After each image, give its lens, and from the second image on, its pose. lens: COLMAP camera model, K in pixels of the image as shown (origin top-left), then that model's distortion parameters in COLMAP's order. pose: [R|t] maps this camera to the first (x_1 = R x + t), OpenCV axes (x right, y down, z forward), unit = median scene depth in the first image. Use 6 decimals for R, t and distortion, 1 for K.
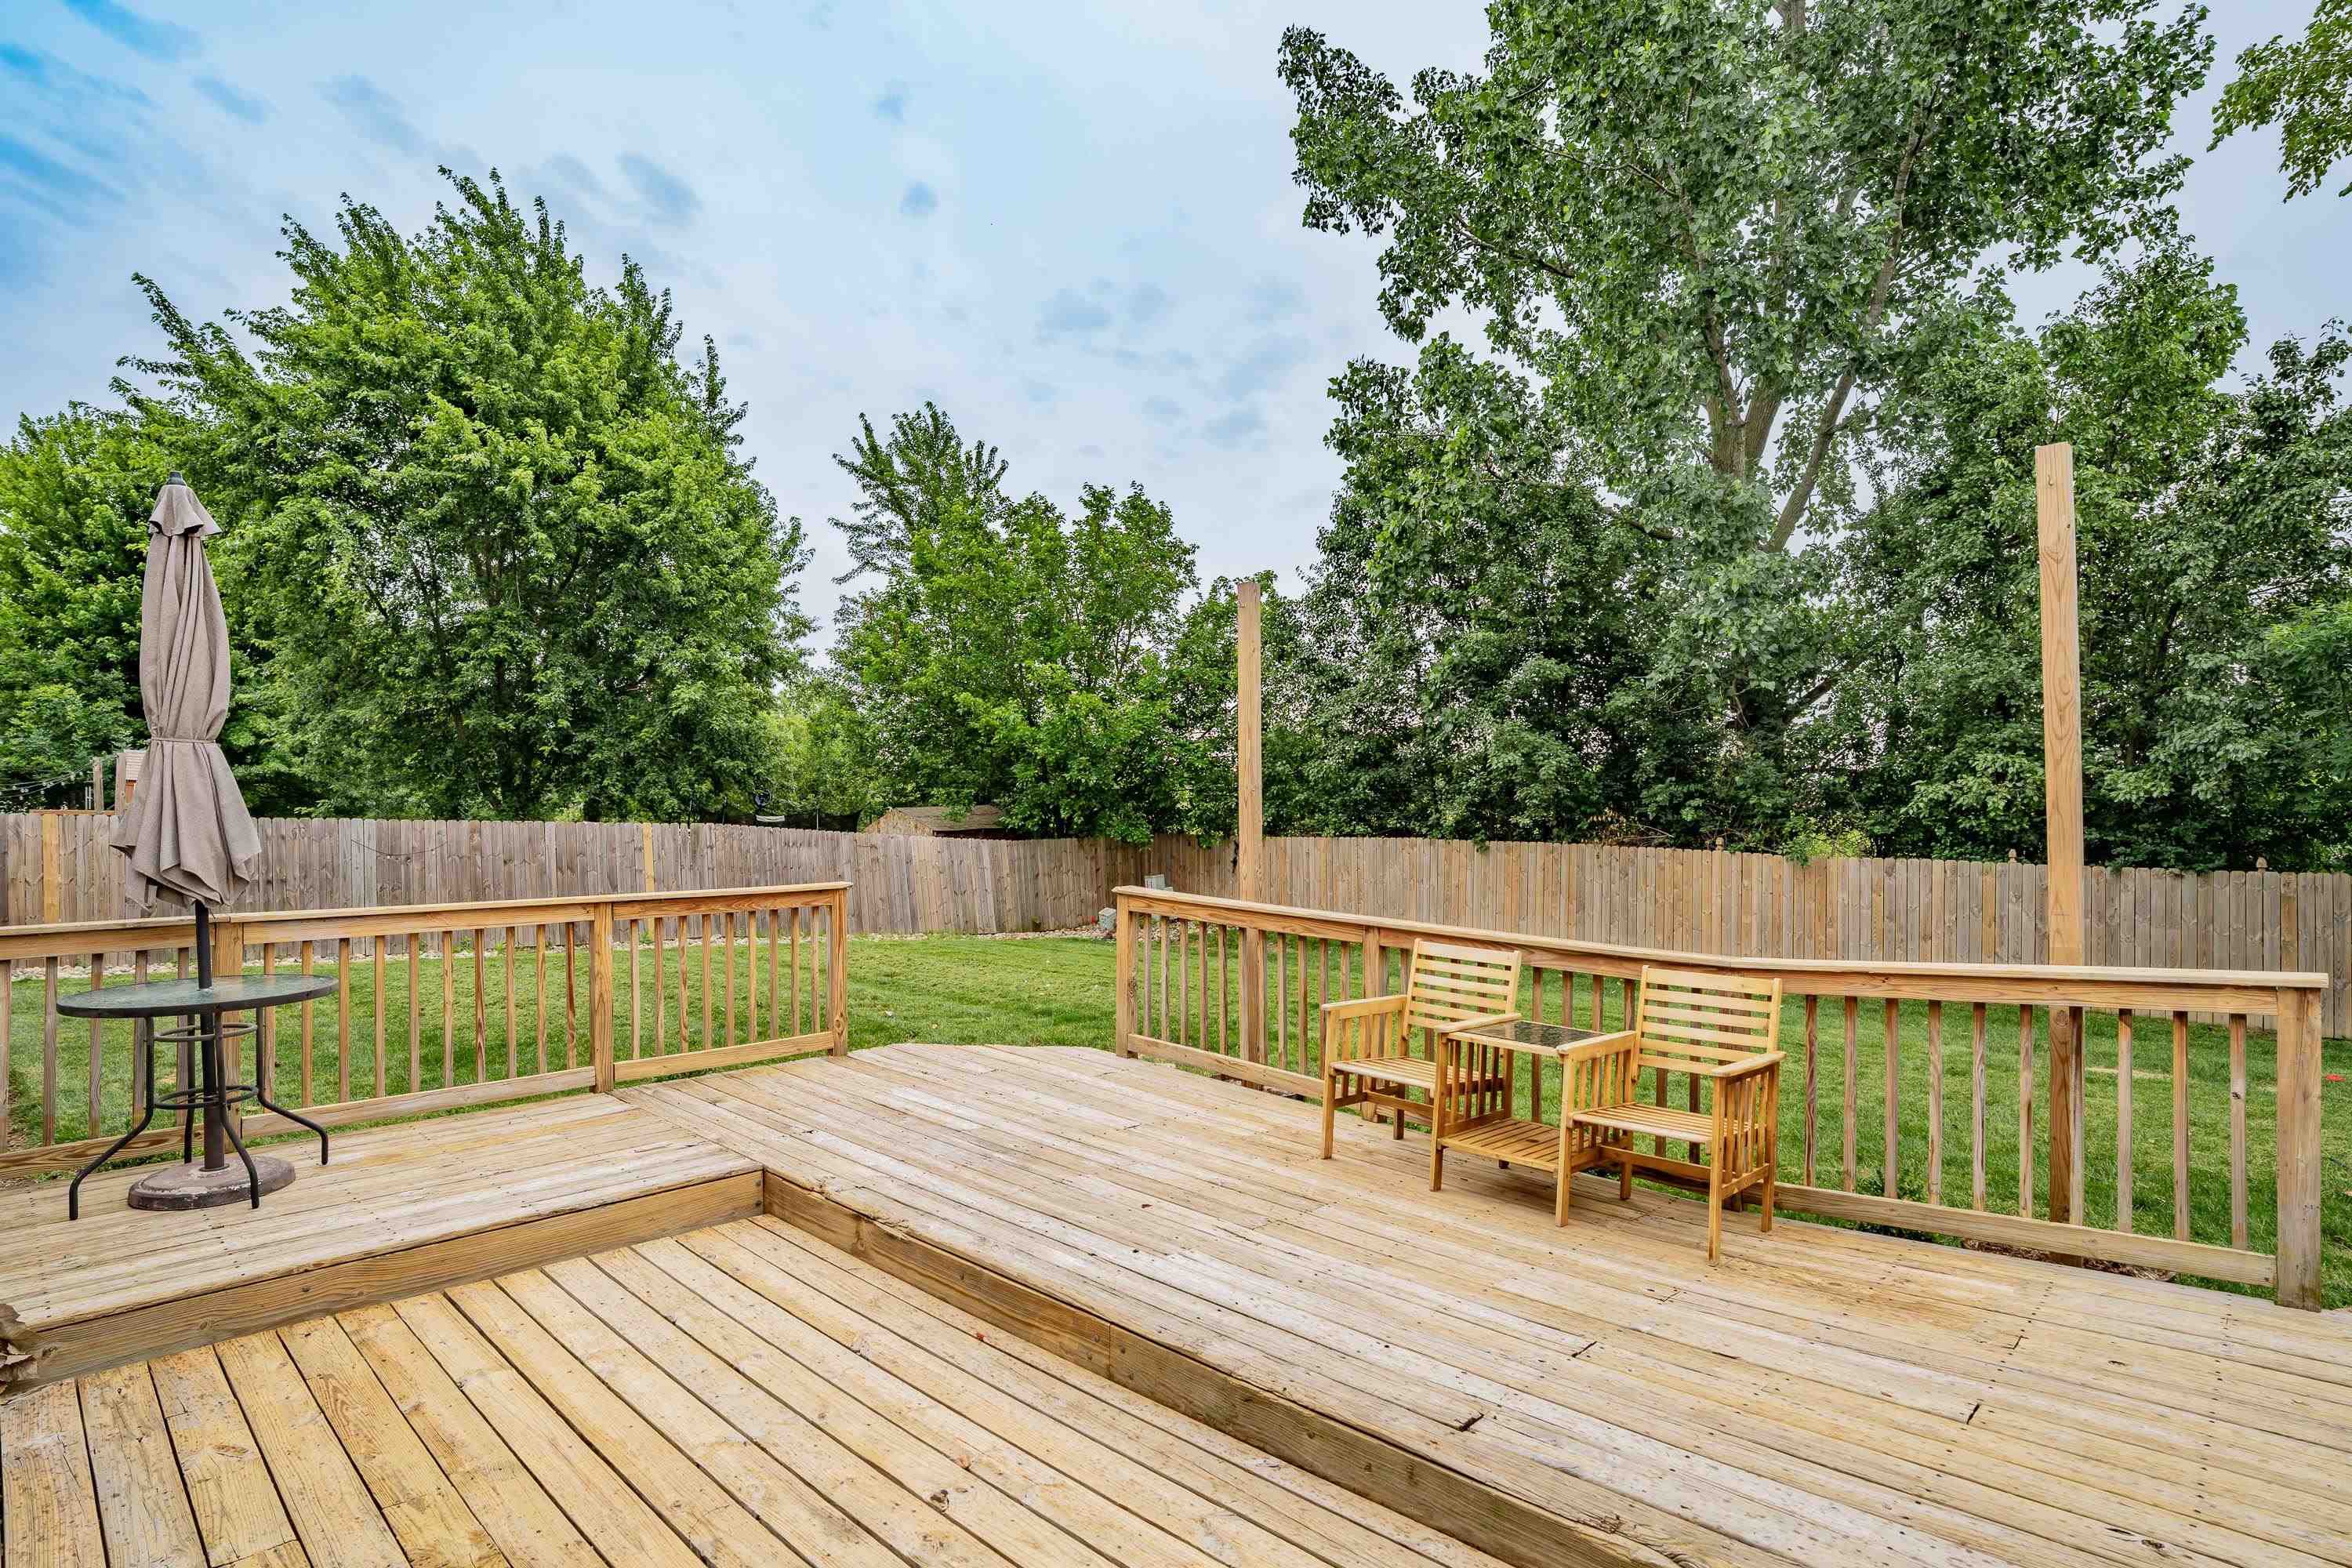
lens RADIAL K [[1195.8, 0, 1226.1], [0, 1195.8, 806.3], [0, 0, 1]] dist [-0.029945, 0.001884]
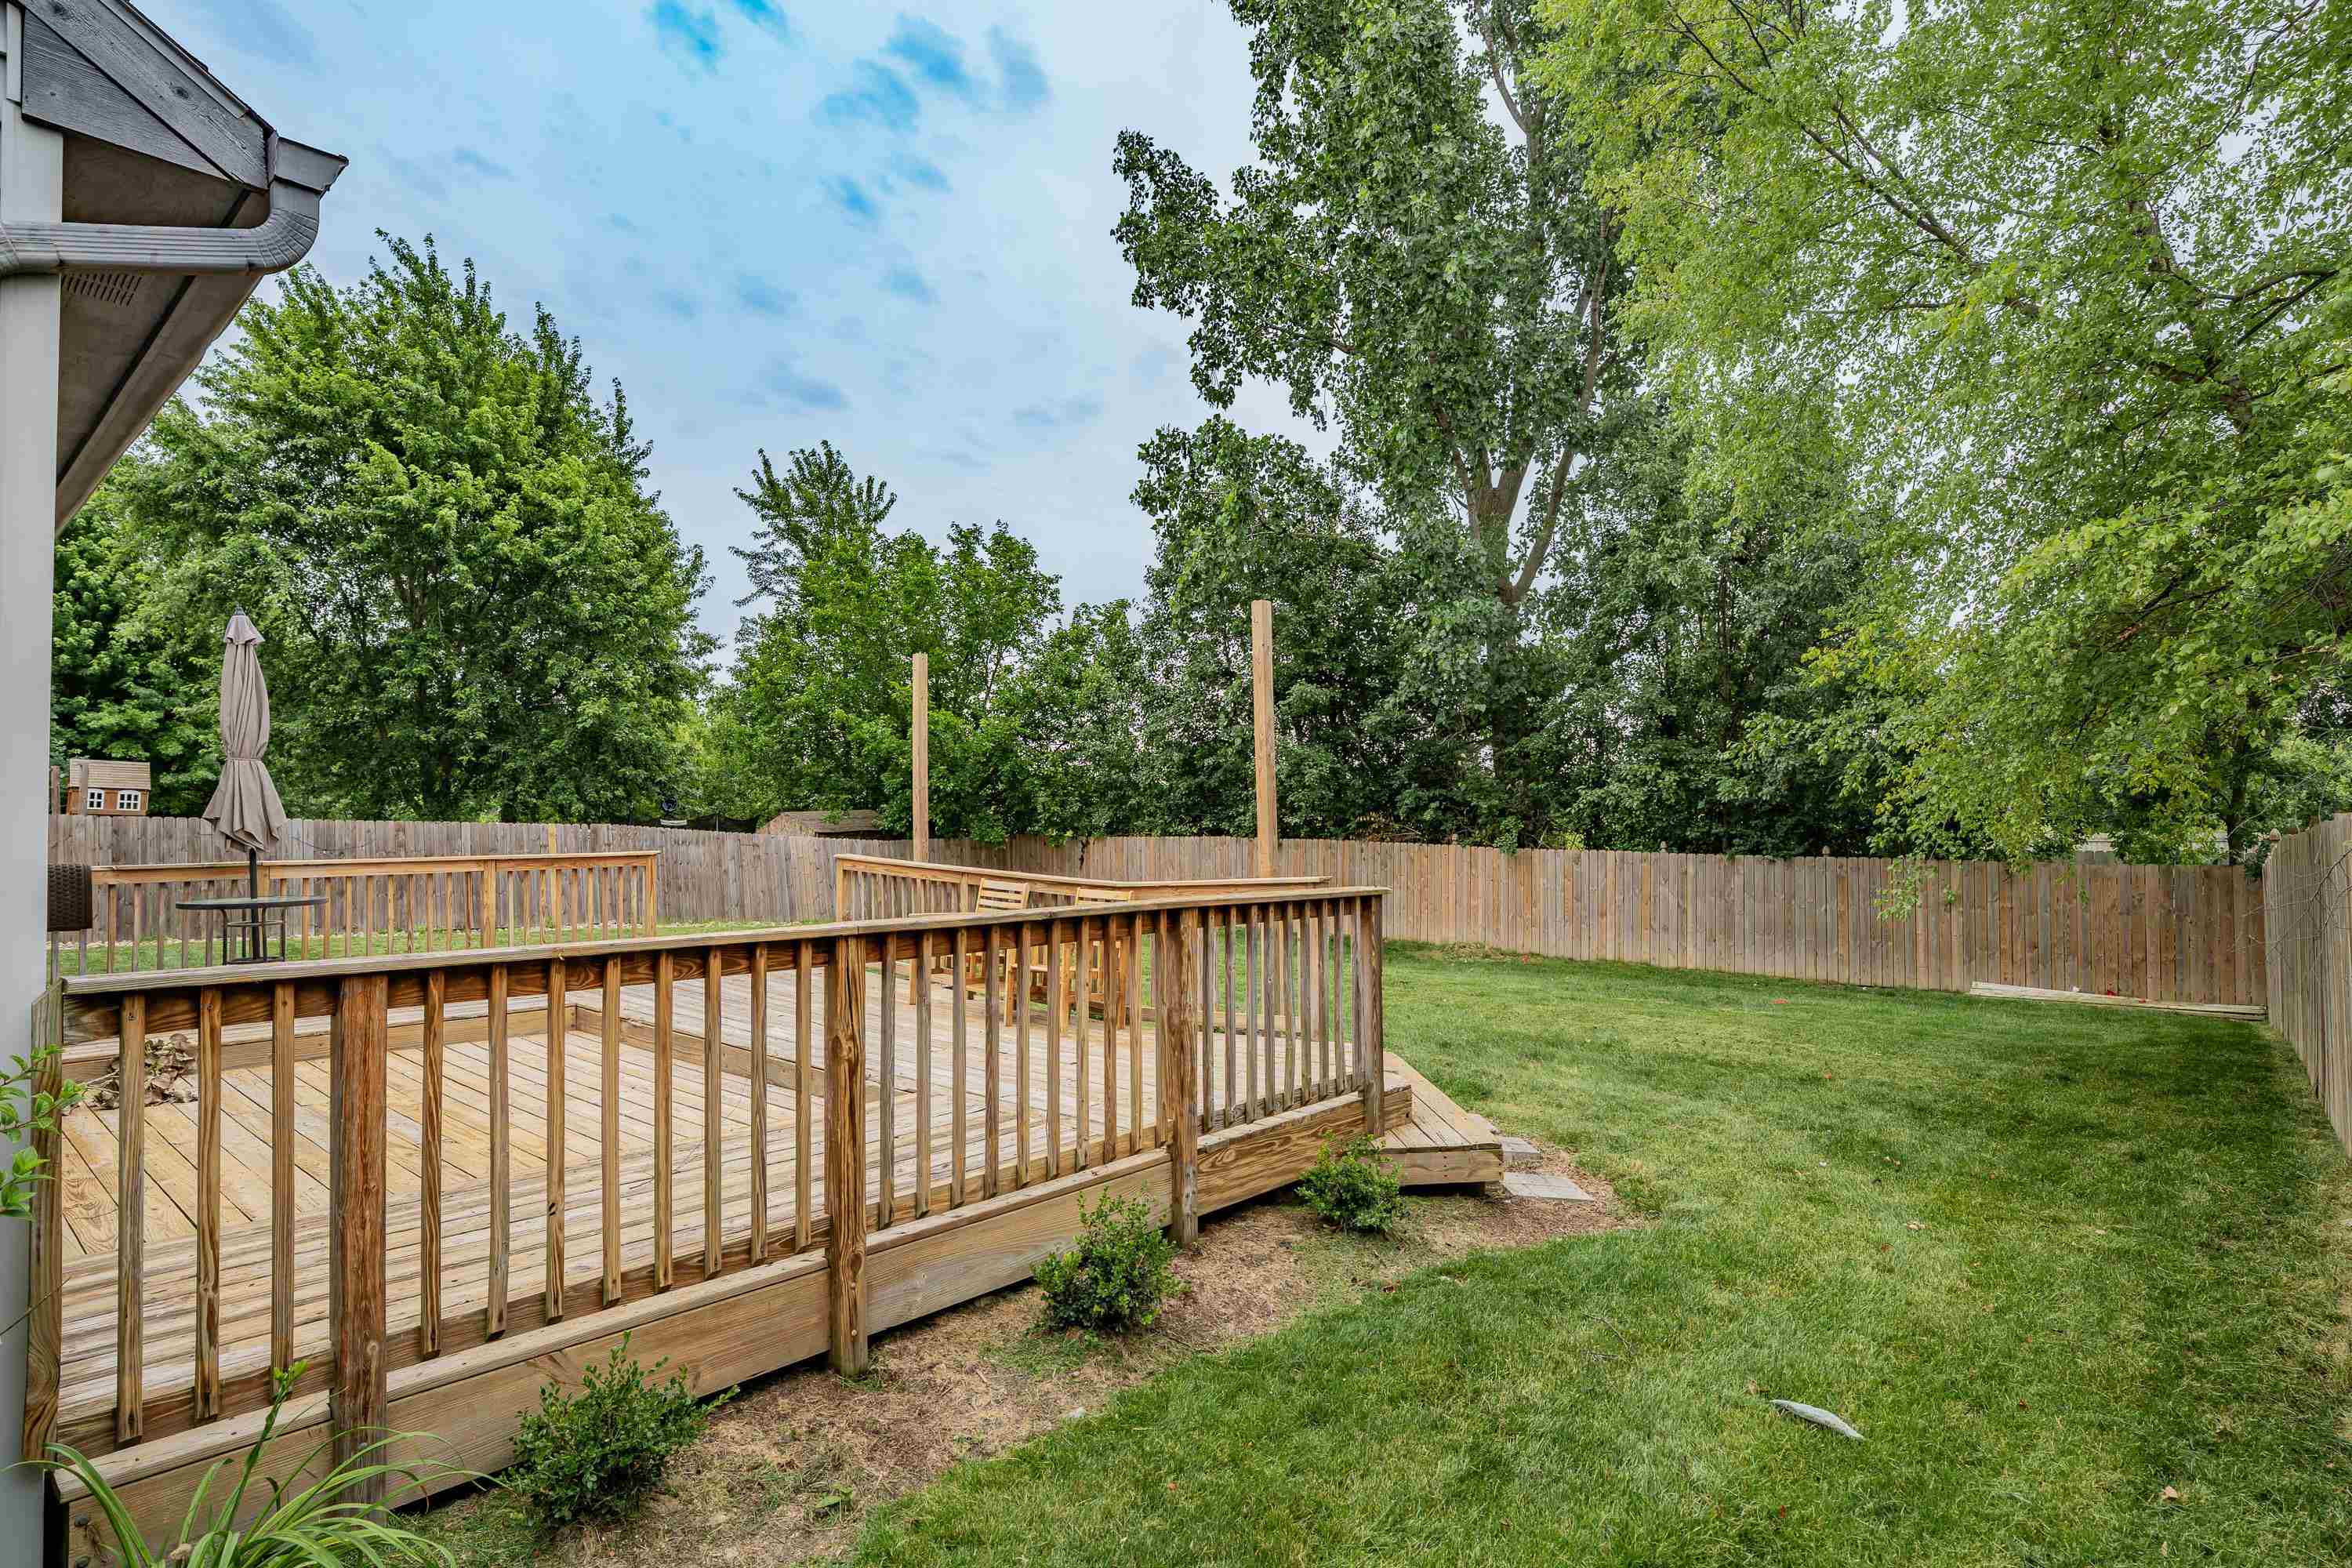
lens RADIAL K [[1195.8, 0, 1178.1], [0, 1195.8, 786.7], [0, 0, 1]] dist [-0.029945, 0.001884]
pose [[0.999811, -0.000399, 0.019448, 0.071006], [0.000855, 0.999725, -0.023433, 0.004159], [-0.019433, 0.023446, 0.999536, -0.116769]]
